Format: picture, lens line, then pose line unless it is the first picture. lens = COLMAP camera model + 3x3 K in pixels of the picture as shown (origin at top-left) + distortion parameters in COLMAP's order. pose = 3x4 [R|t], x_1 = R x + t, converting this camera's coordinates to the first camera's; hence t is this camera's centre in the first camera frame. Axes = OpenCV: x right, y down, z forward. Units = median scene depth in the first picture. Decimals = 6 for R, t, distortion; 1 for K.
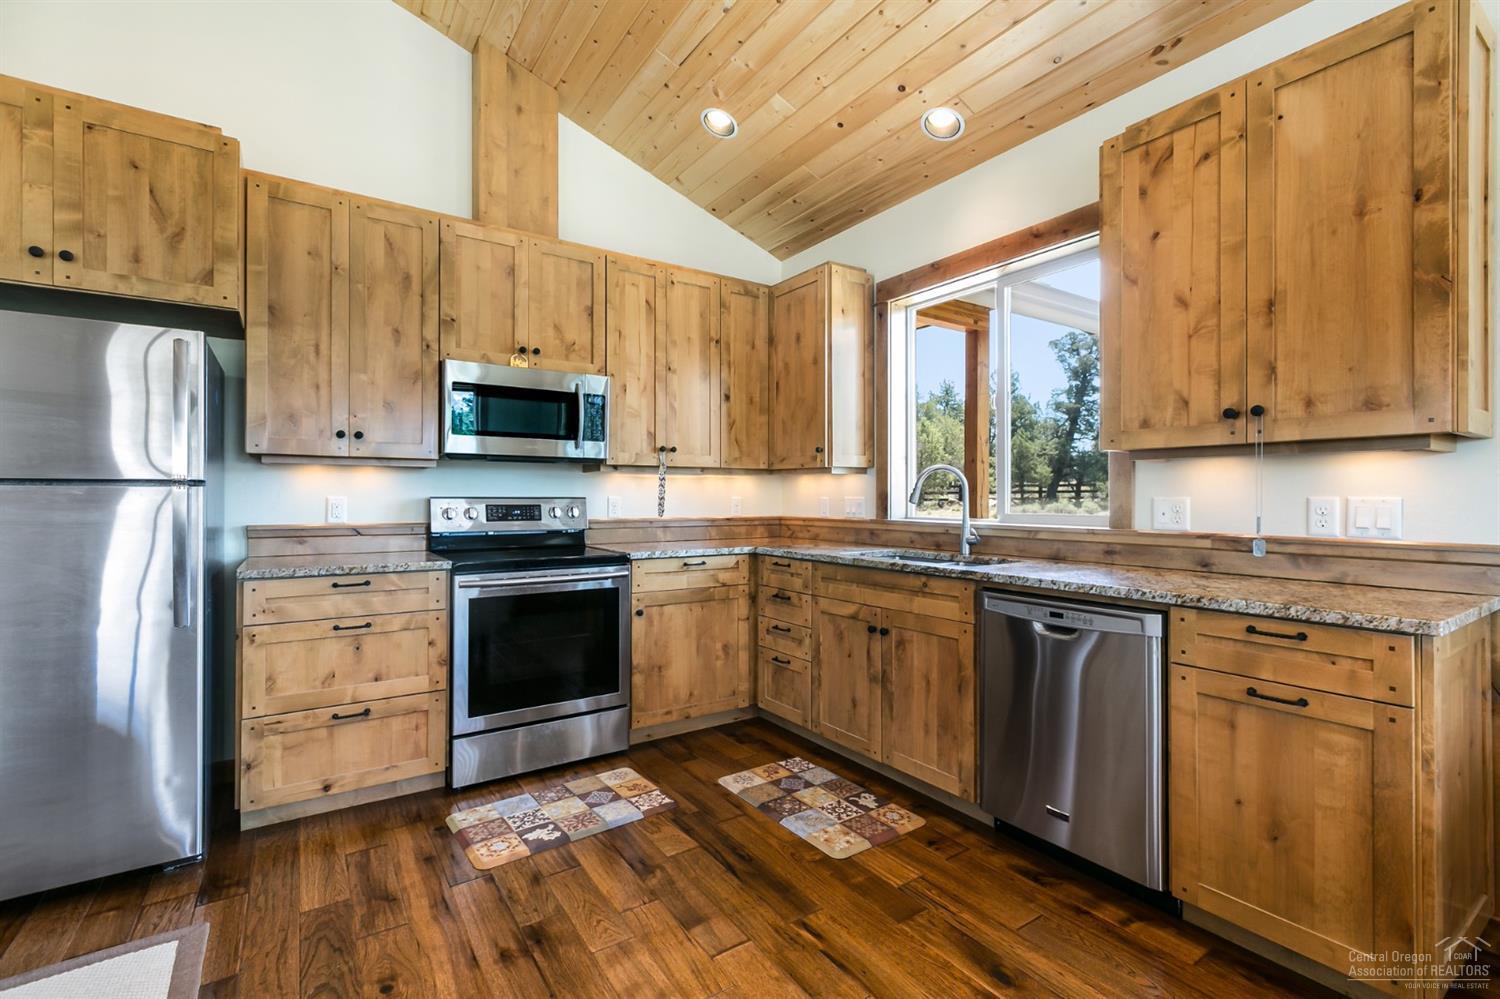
lens RADIAL K [[670.0, 0, 749.8], [0, 670.0, 497.2], [0, 0, 1]] dist [0.002011, -0.000351]
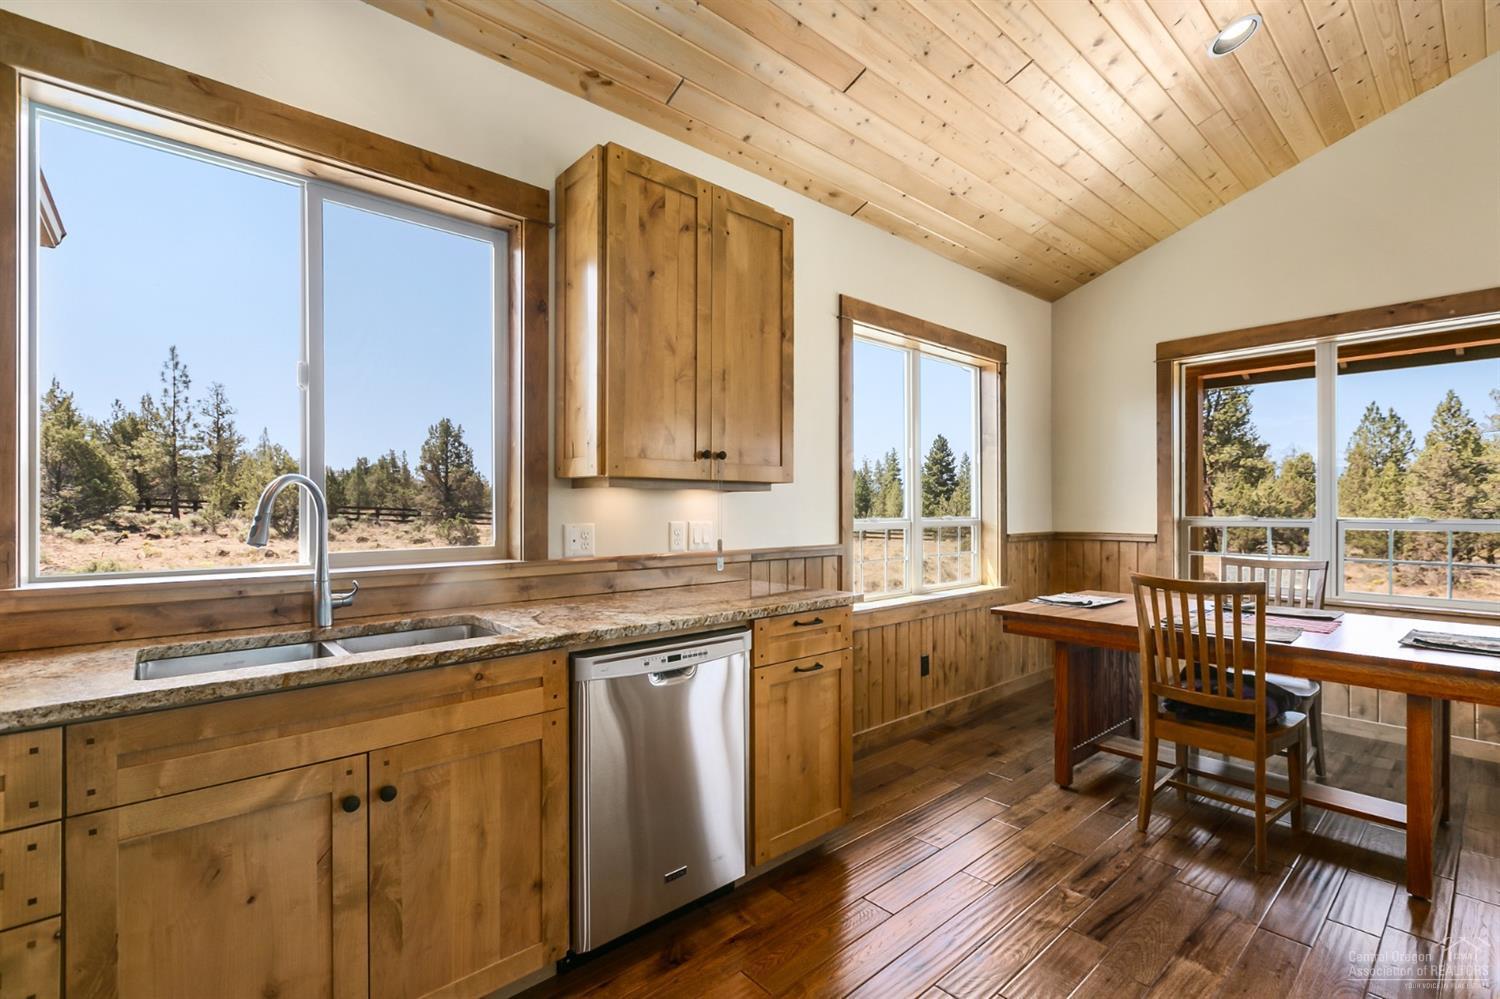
lens RADIAL K [[670.9, 0, 750.2], [0, 670.9, 504.5], [0, 0, 1]] dist [0.001224, 0.000586]
pose [[-0.128181, 0.001323, 0.991750, -0.342327], [0.000318, 0.999999, -0.001293, -0.023312], [-0.991751, 0.000149, -0.128181, 0.751940]]
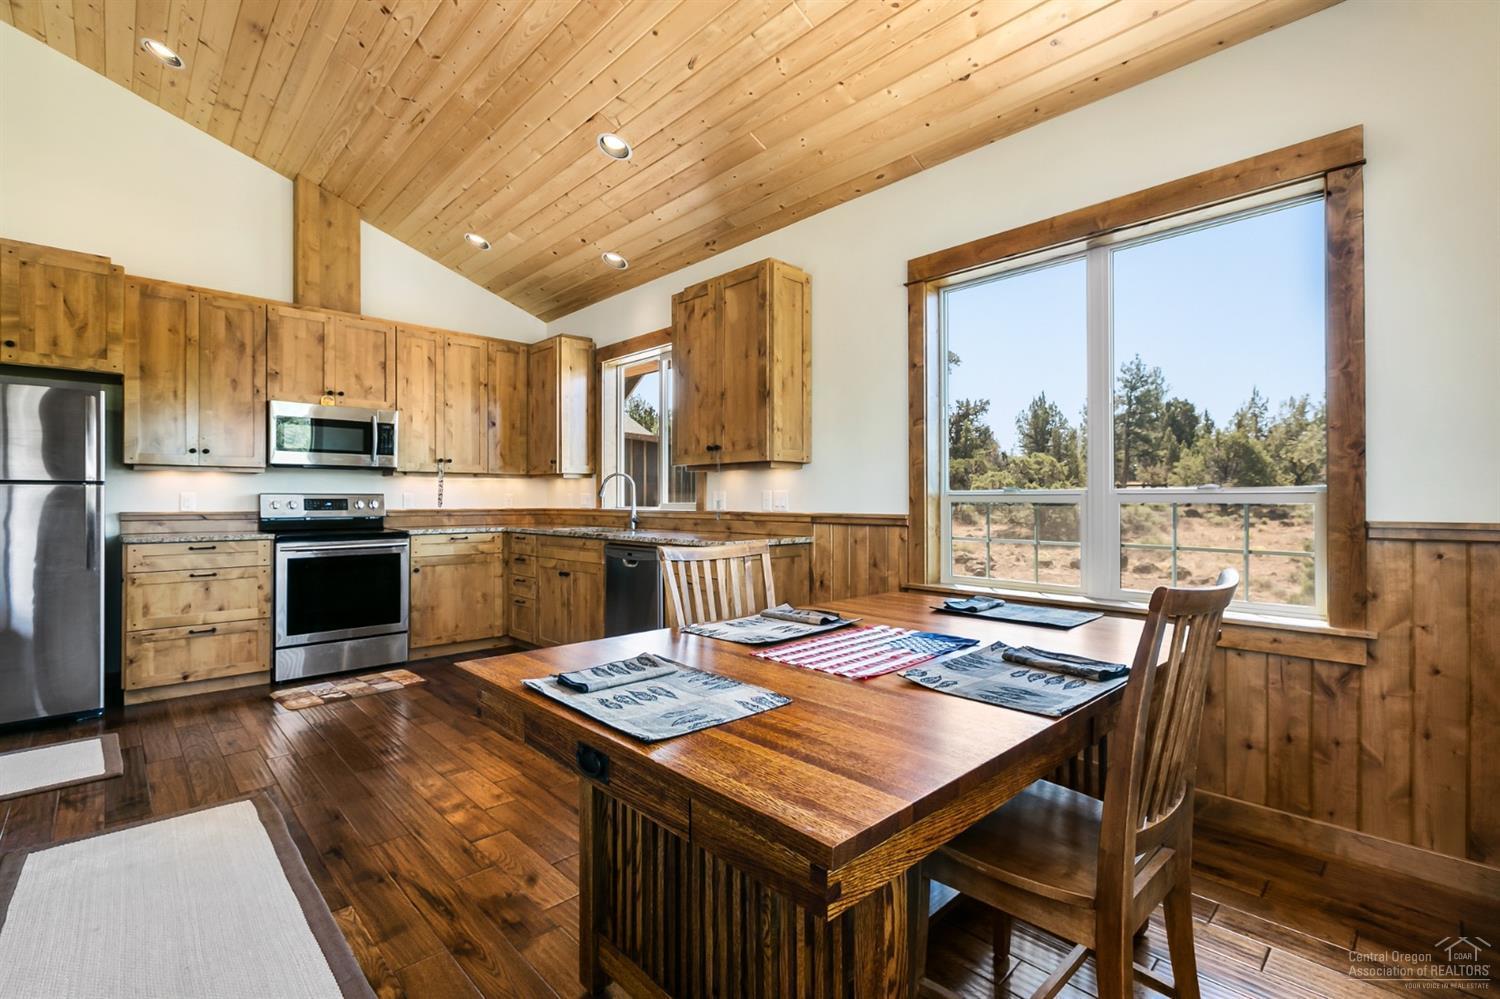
lens RADIAL K [[670.0, 0, 749.8], [0, 670.0, 497.2], [0, 0, 1]] dist [0.002011, -0.000351]
pose [[0.984509, -0.002100, 0.175320, 0.339806], [0.002760, 0.999990, -0.003519, 0.018109], [-0.175310, 0.003948, 0.984505, -0.669600]]
